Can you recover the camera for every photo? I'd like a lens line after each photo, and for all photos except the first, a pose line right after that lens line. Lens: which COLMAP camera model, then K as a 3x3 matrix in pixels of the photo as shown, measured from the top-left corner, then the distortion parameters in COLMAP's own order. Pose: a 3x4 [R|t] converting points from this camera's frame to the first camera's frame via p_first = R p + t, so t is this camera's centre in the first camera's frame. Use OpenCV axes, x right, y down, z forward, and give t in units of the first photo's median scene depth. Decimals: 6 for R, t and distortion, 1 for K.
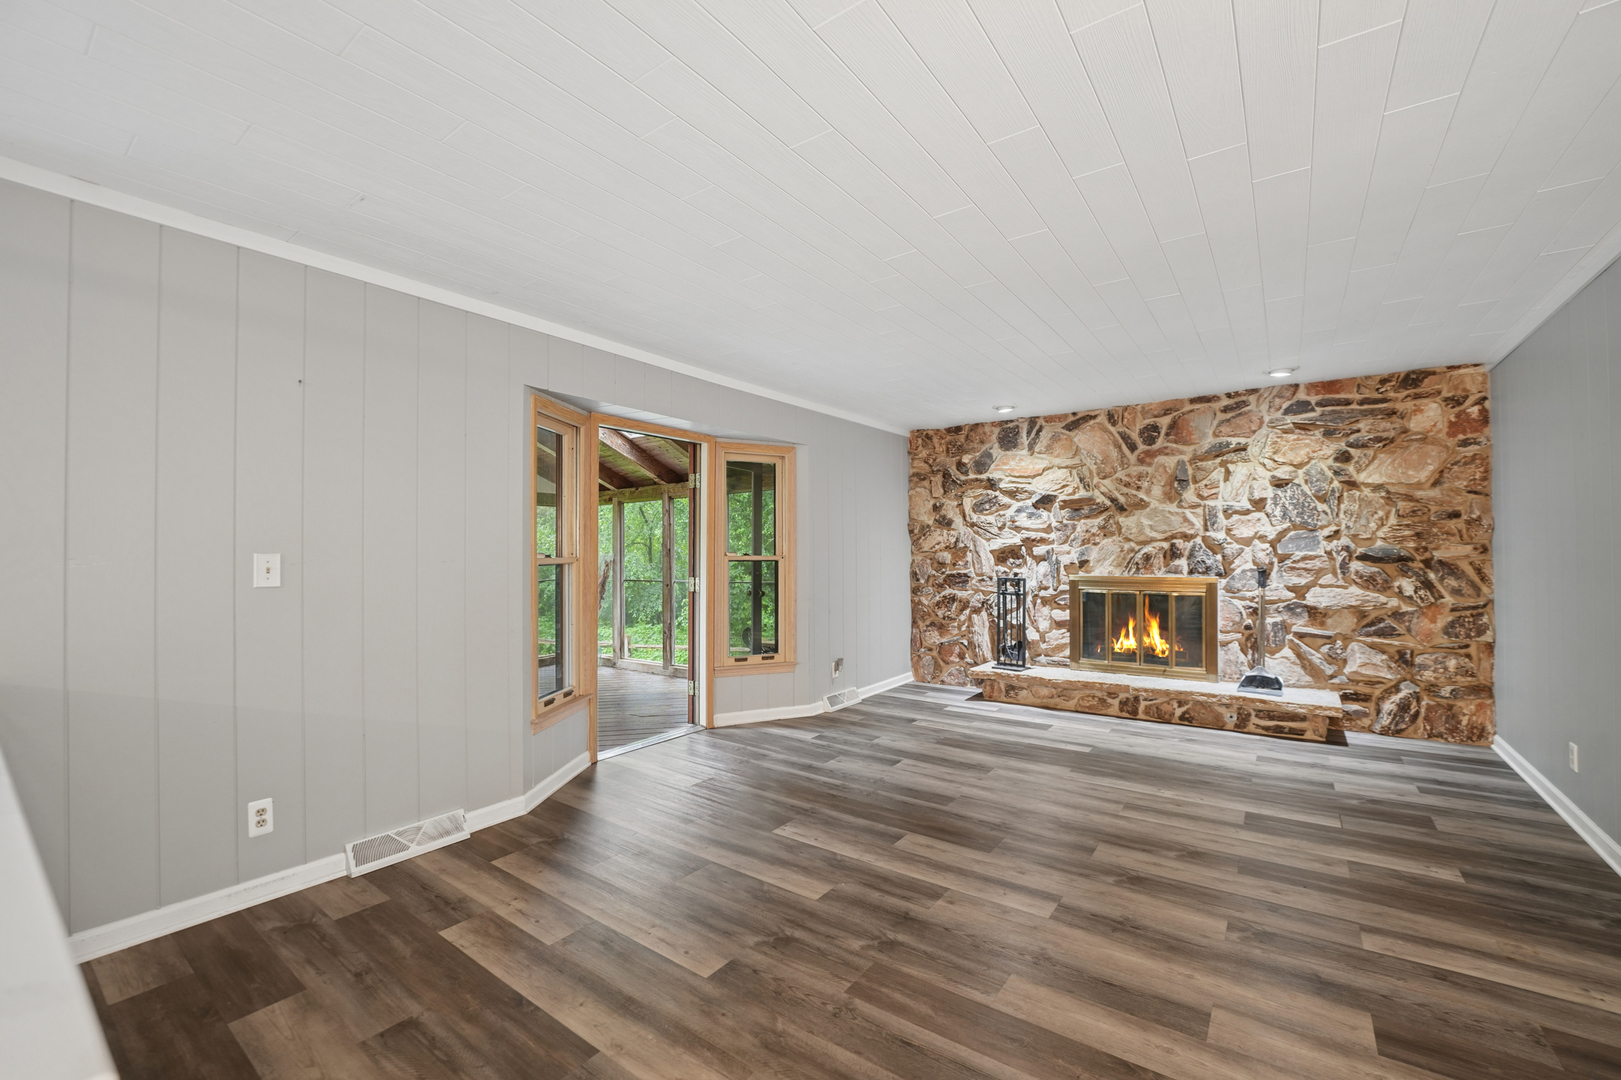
lens RADIAL K [[664.8, 0, 803.0], [0, 664.8, 547.8], [0, 0, 1]] dist [-0.022847, 0.000105]
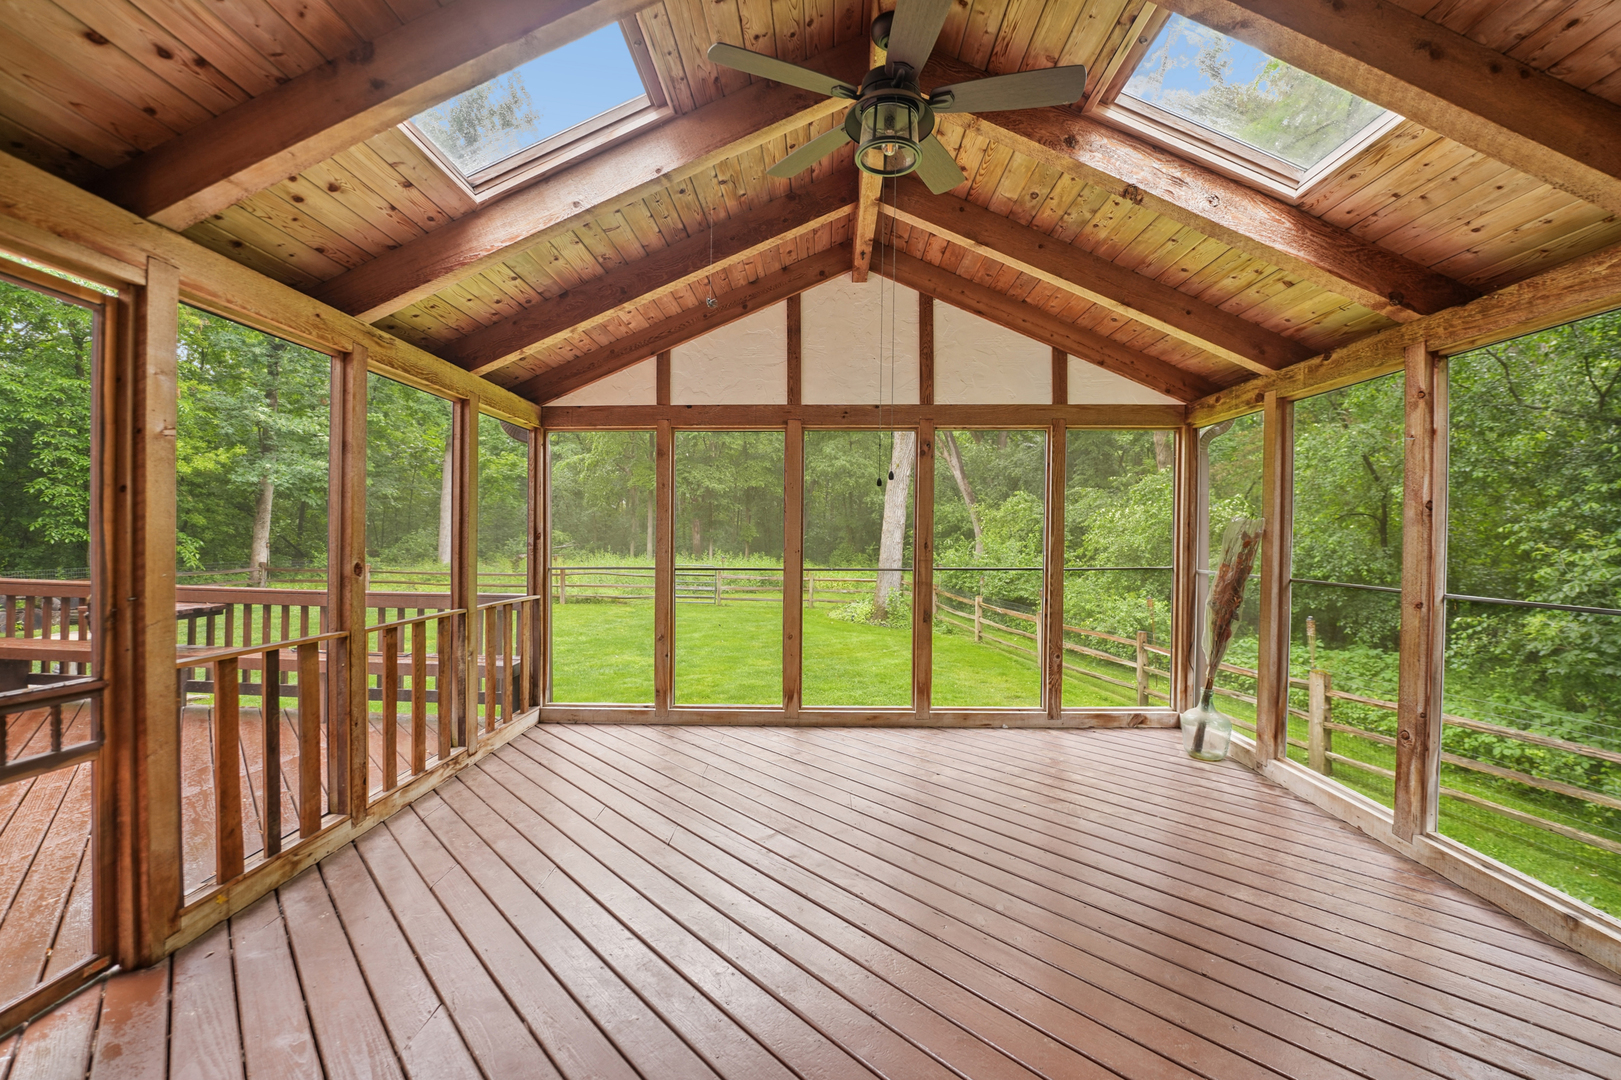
lens RADIAL K [[664.8, 0, 815.5], [0, 664.8, 537.2], [0, 0, 1]] dist [-0.022847, 0.000105]
pose [[0.582201, 0.022688, -0.812729, -0.229742], [-0.010324, 0.999736, 0.020513, 0.034144], [0.812980, -0.003552, 0.582281, 1.122046]]
